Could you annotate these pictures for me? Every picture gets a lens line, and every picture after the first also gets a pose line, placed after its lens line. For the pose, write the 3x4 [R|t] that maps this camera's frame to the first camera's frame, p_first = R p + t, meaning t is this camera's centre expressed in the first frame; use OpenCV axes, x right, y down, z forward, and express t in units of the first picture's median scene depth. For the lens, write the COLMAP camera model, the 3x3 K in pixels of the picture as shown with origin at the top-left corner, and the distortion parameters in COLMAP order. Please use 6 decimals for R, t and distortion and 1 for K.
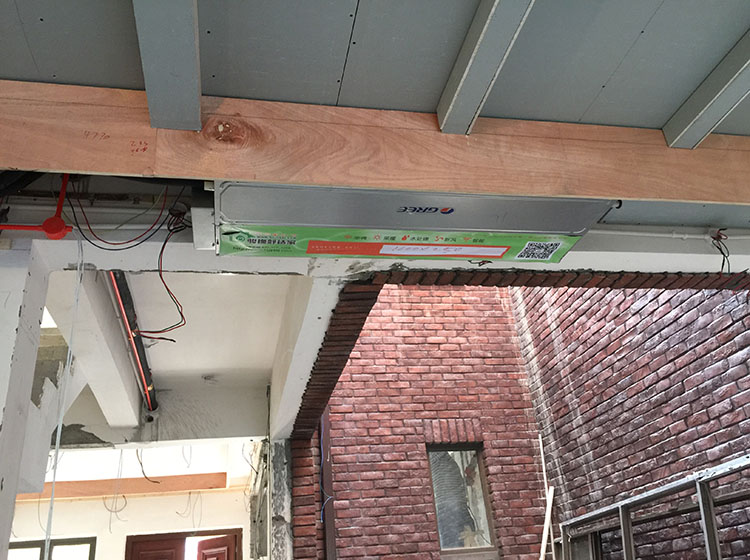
lens RADIAL K [[642.9, 0, 375.0], [0, 642.9, 280.0], [0, 0, 1]] dist [0.111393, -0.161826]
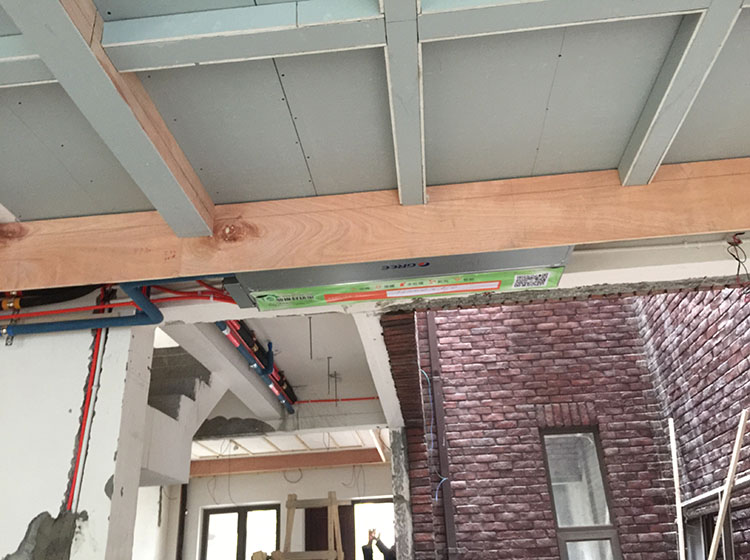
lens RADIAL K [[642.9, 0, 375.0], [0, 642.9, 280.0], [0, 0, 1]] dist [0.111393, -0.161826]
pose [[0.956057, -0.083064, -0.281167, 0.150194], [0.098461, 0.994294, 0.041057, -0.057397], [0.276152, -0.066937, 0.958780, -0.068807]]
